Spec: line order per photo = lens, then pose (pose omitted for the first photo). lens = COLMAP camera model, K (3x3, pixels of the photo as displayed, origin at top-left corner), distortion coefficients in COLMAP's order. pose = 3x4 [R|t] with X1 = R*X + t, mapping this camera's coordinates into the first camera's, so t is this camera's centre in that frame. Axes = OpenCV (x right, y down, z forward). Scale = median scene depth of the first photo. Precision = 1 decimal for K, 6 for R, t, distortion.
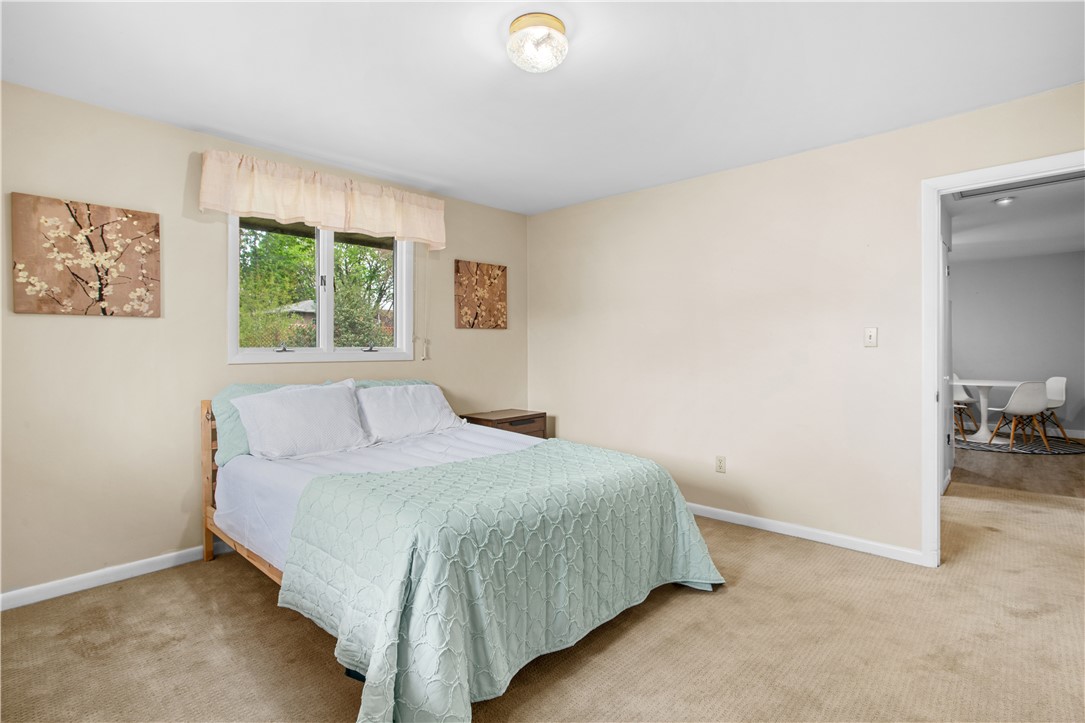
lens RADIAL K [[525.8, 0, 532.5], [0, 525.8, 353.1], [0, 0, 1]] dist [-0.041793, 0.018727]
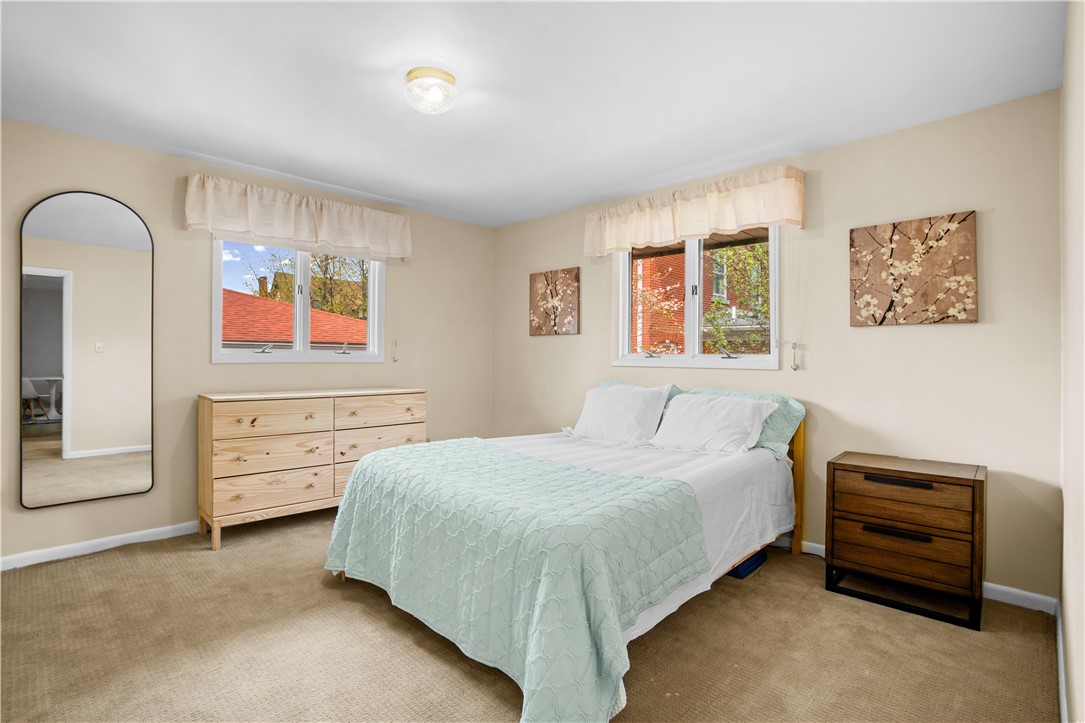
lens RADIAL K [[525.8, 0, 533.8], [0, 525.8, 358.2], [0, 0, 1]] dist [-0.041793, 0.018727]
pose [[-0.019531, 0.008513, -0.999773, 0.611634], [-0.014363, 0.999858, 0.008794, -0.006645], [0.999706, 0.014532, -0.019406, 0.653387]]
